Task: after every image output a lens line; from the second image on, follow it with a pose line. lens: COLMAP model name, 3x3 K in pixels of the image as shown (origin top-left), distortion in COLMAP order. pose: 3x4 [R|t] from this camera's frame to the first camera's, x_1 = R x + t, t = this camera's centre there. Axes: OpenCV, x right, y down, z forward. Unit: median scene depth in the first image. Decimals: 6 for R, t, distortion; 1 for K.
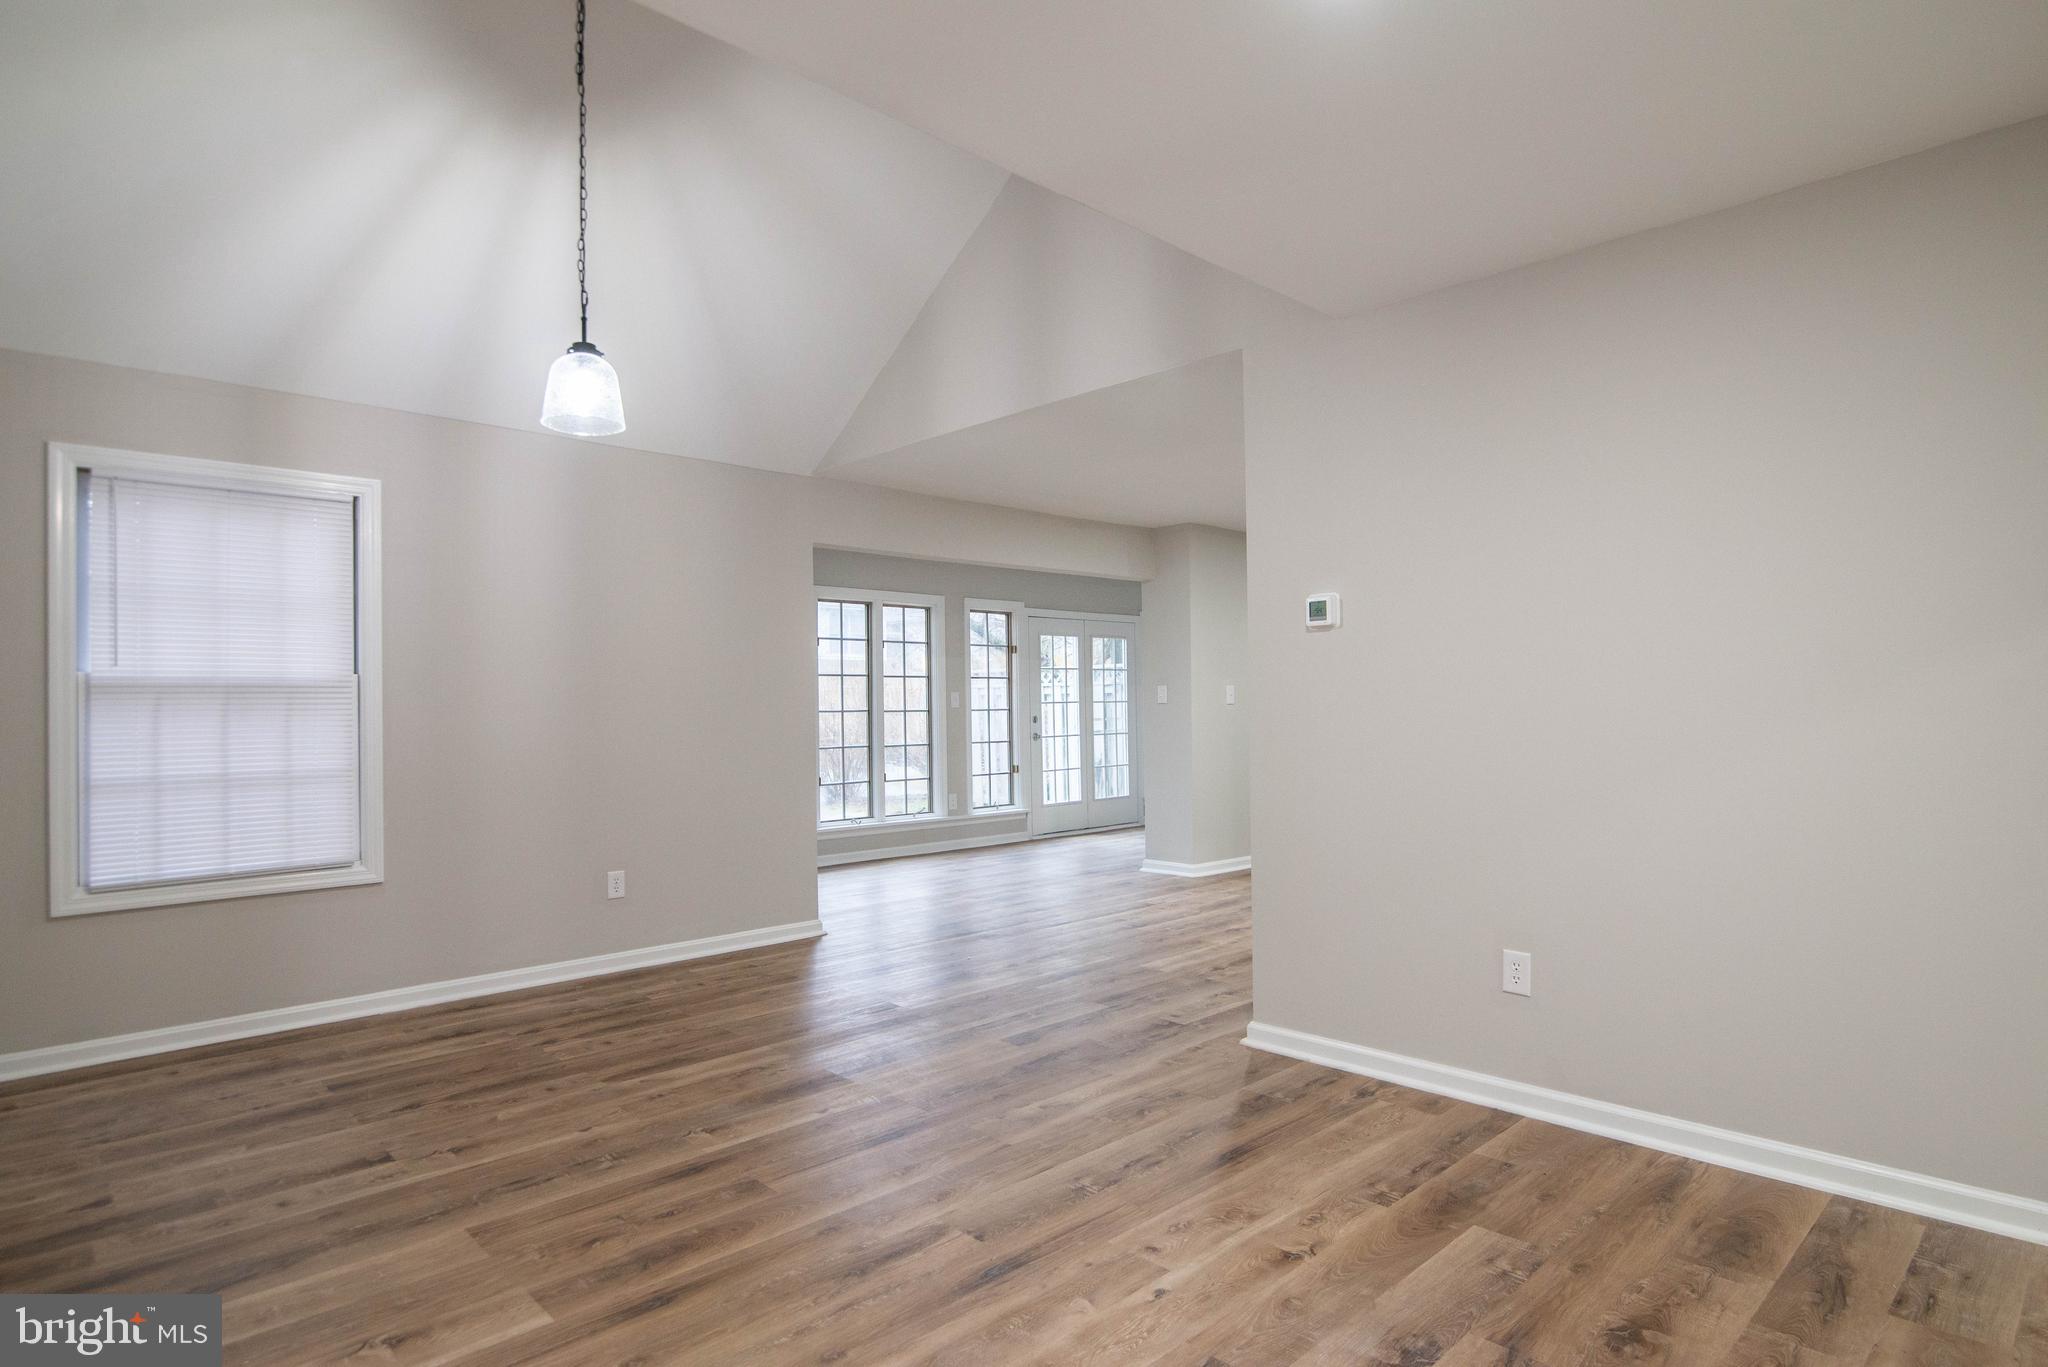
lens RADIAL K [[1141.9, 0, 1033.3], [0, 1141.9, 690.1], [0, 0, 1]] dist [0.006103, 0.000952]
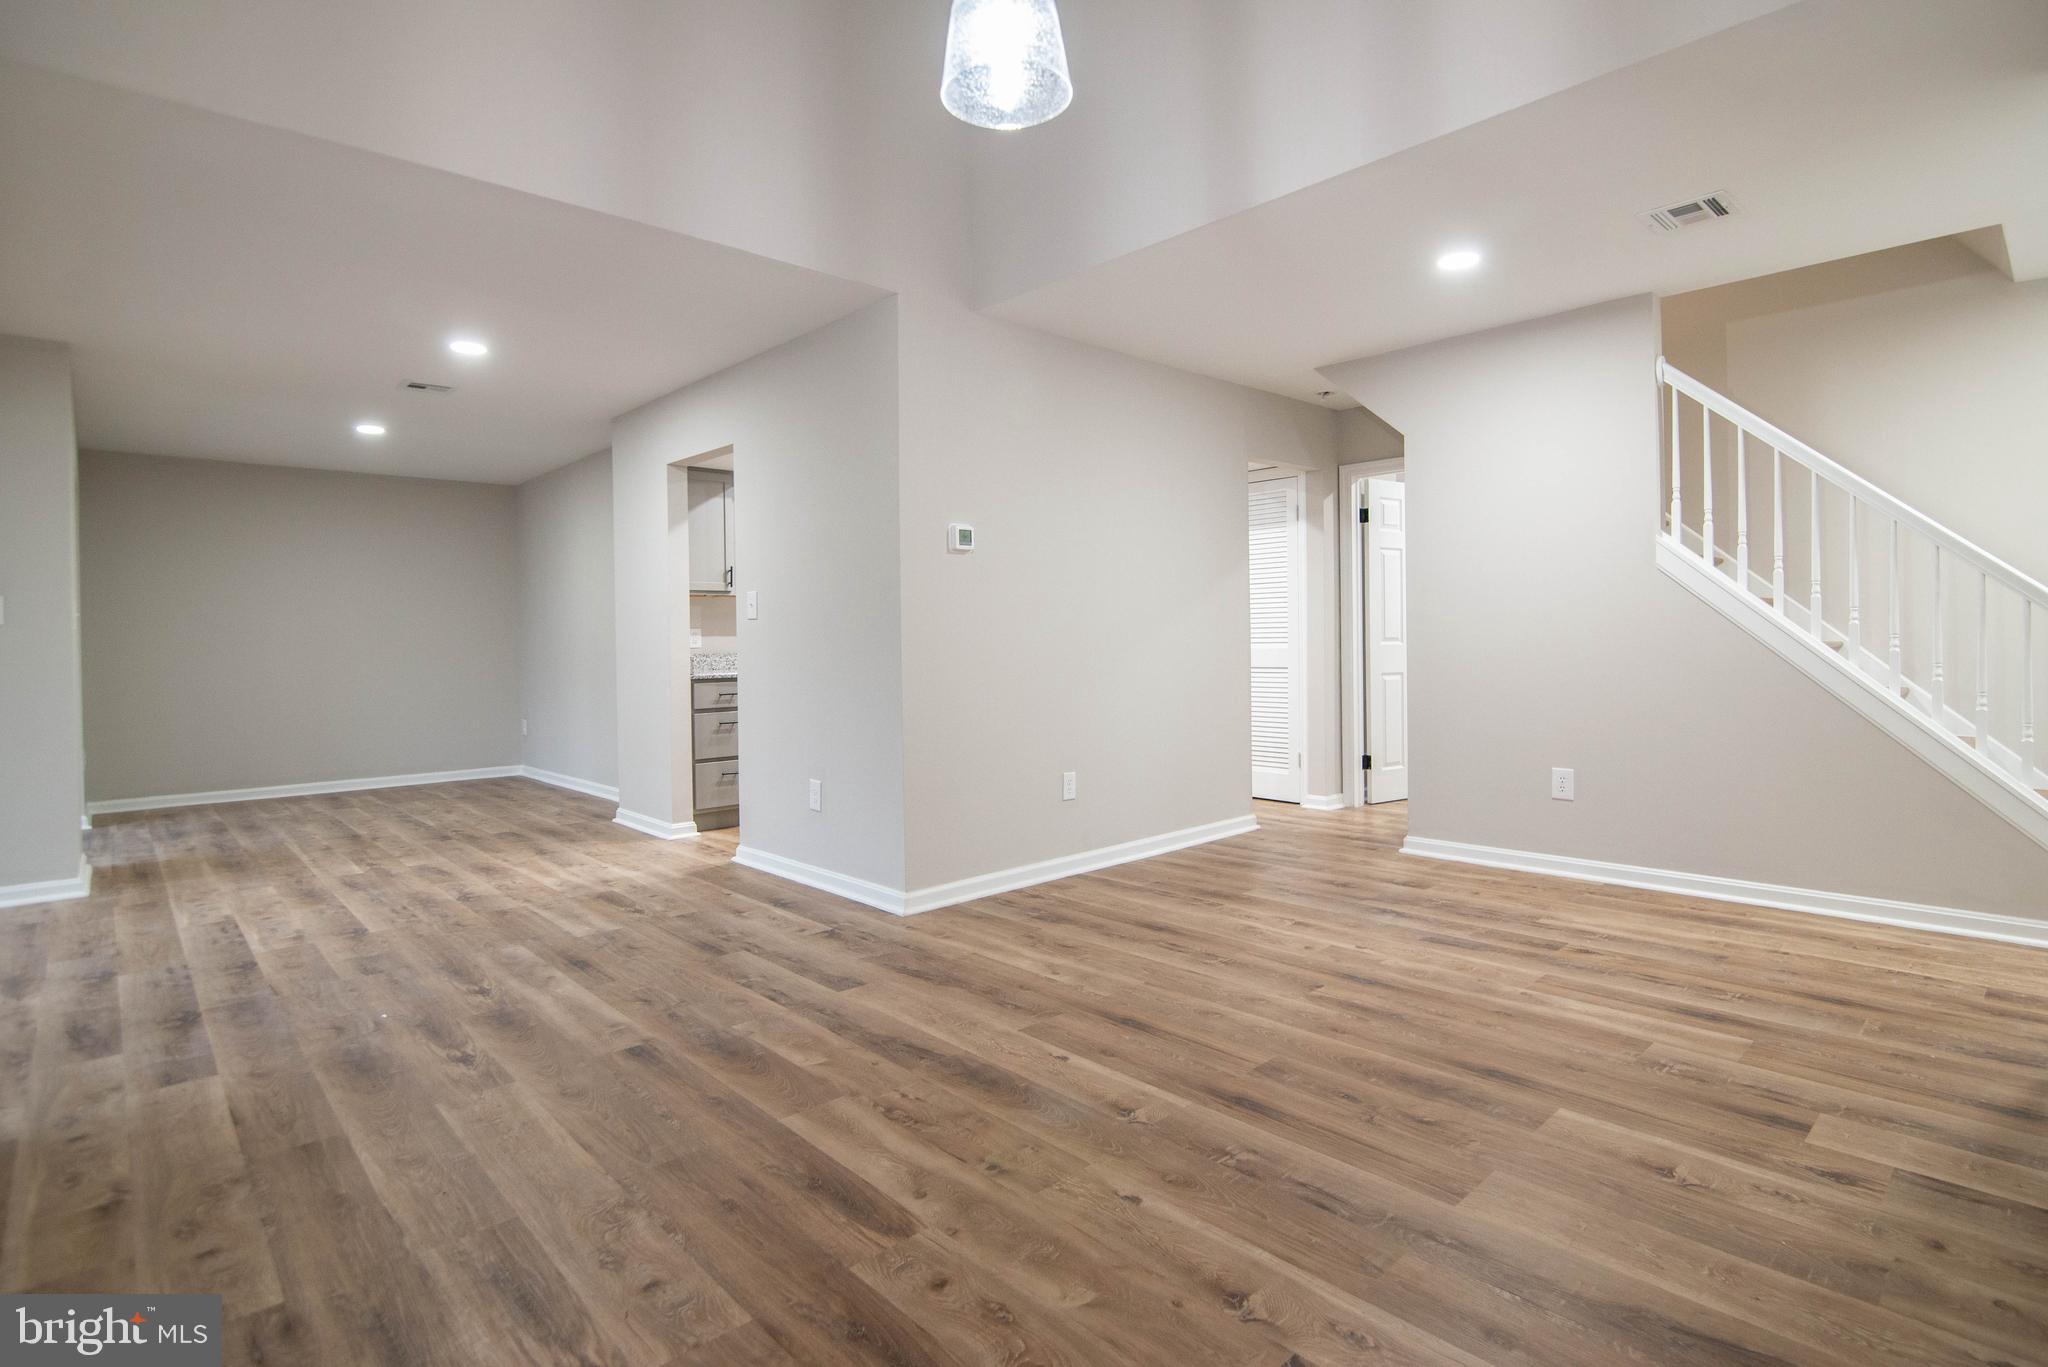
lens RADIAL K [[1012.0, 0, 1040.5], [0, 1012.0, 667.2], [0, 0, 1]] dist [-0.001430, -0.000735]
pose [[-0.025539, -0.007489, 0.999646, -0.842832], [-0.004164, 0.999964, 0.007385, 0.057812], [-0.999665, -0.003973, -0.025569, 0.918593]]
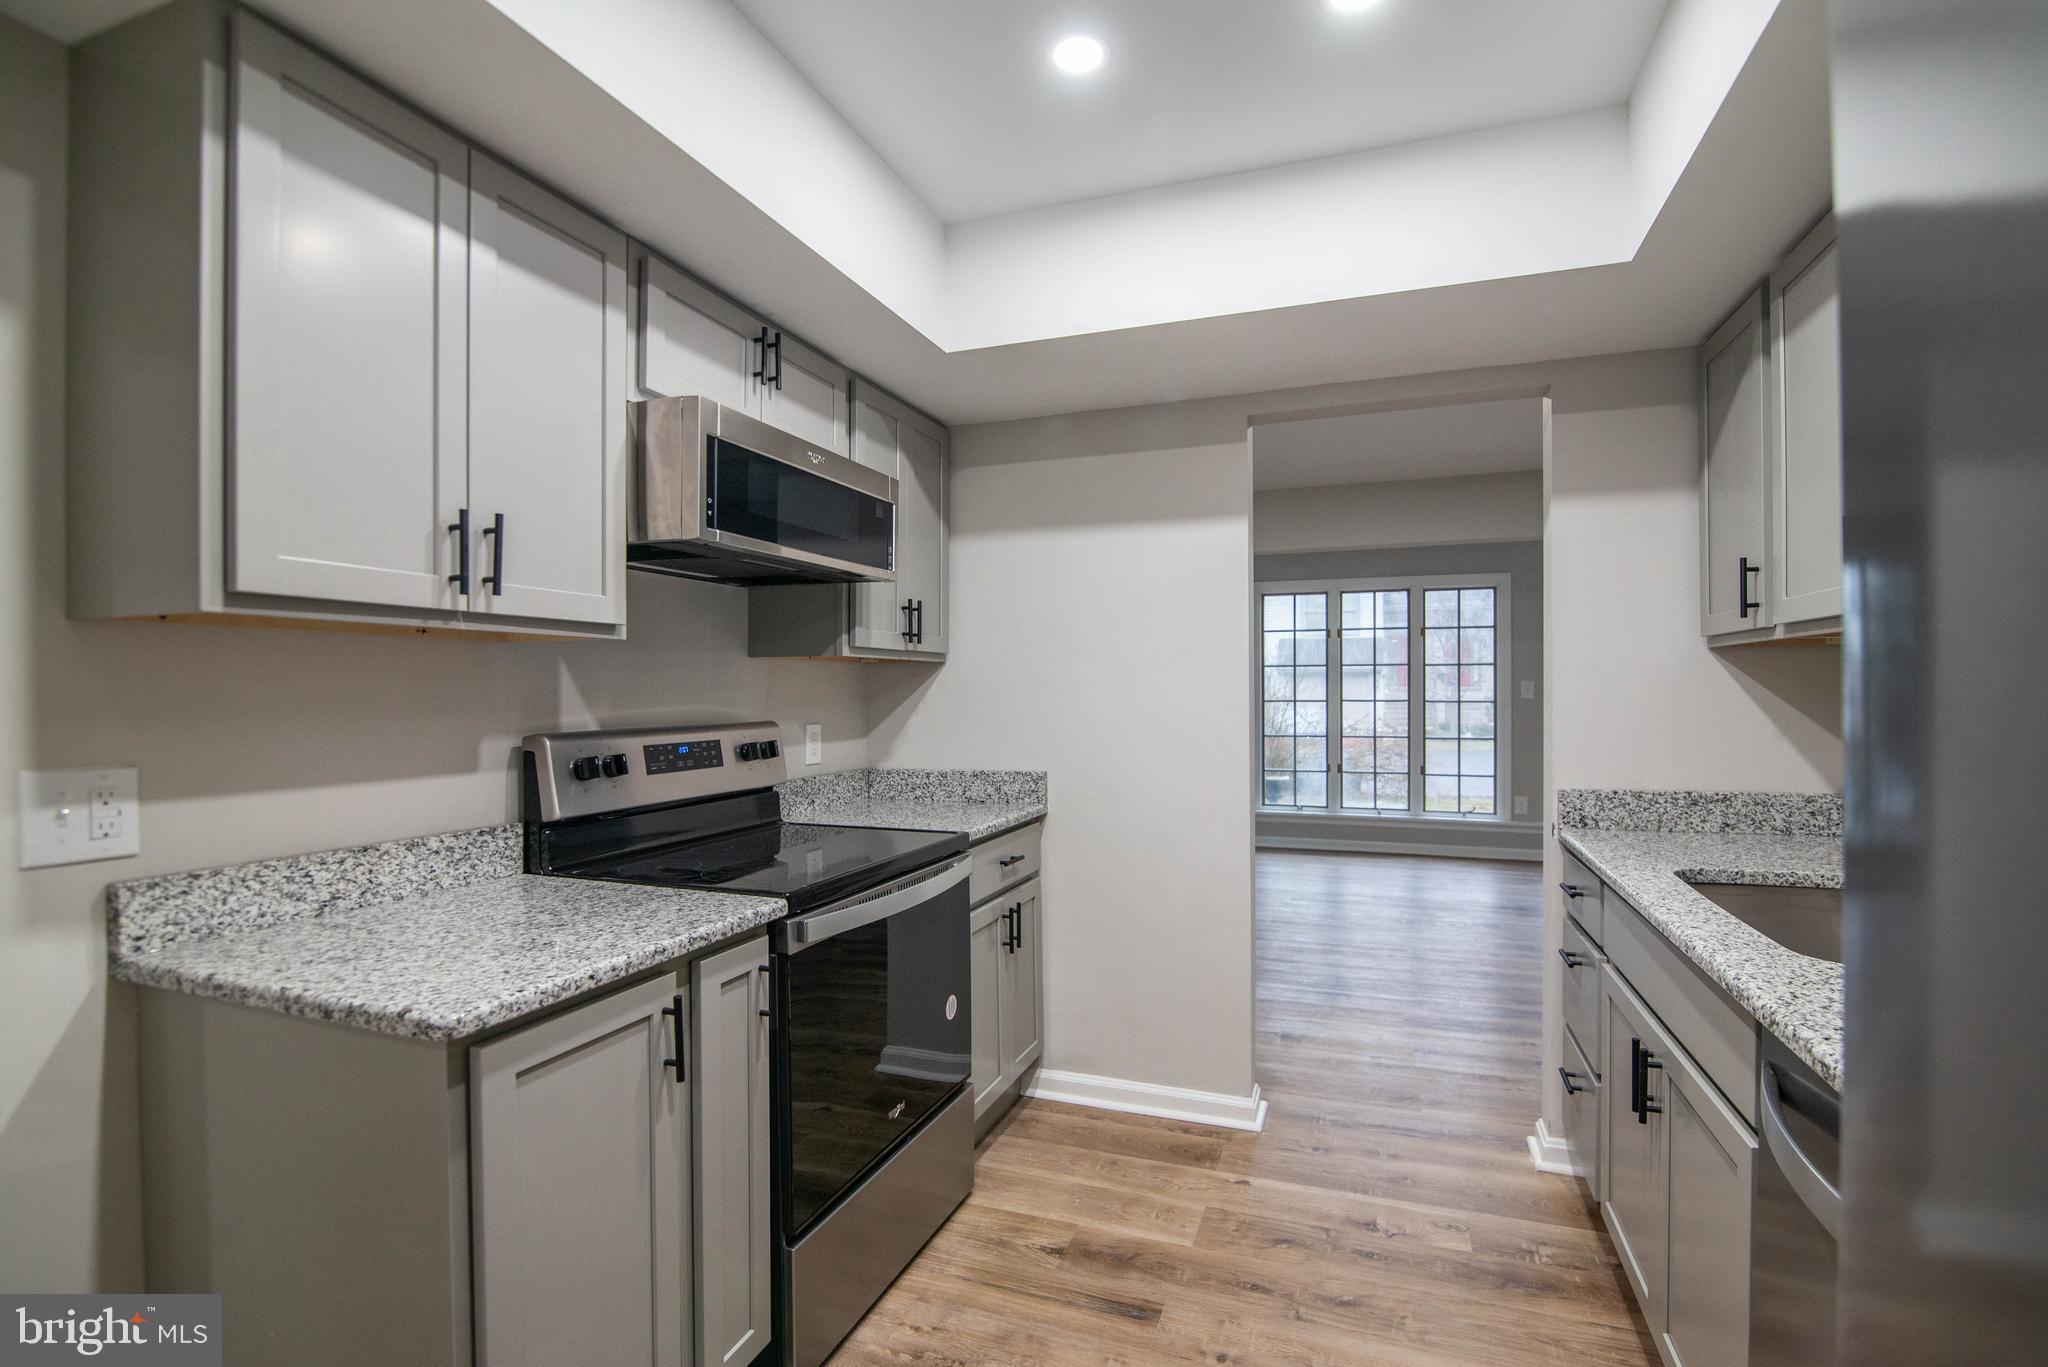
lens RADIAL K [[940.6, 0, 1037.6], [0, 940.6, 689.3], [0, 0, 1]] dist [-0.018713, 0.000531]
pose [[0.470499, 0.006101, -0.882379, 0.914607], [0.009037, 0.999890, 0.011732, -0.008029], [0.882354, -0.013494, 0.470392, 0.784562]]
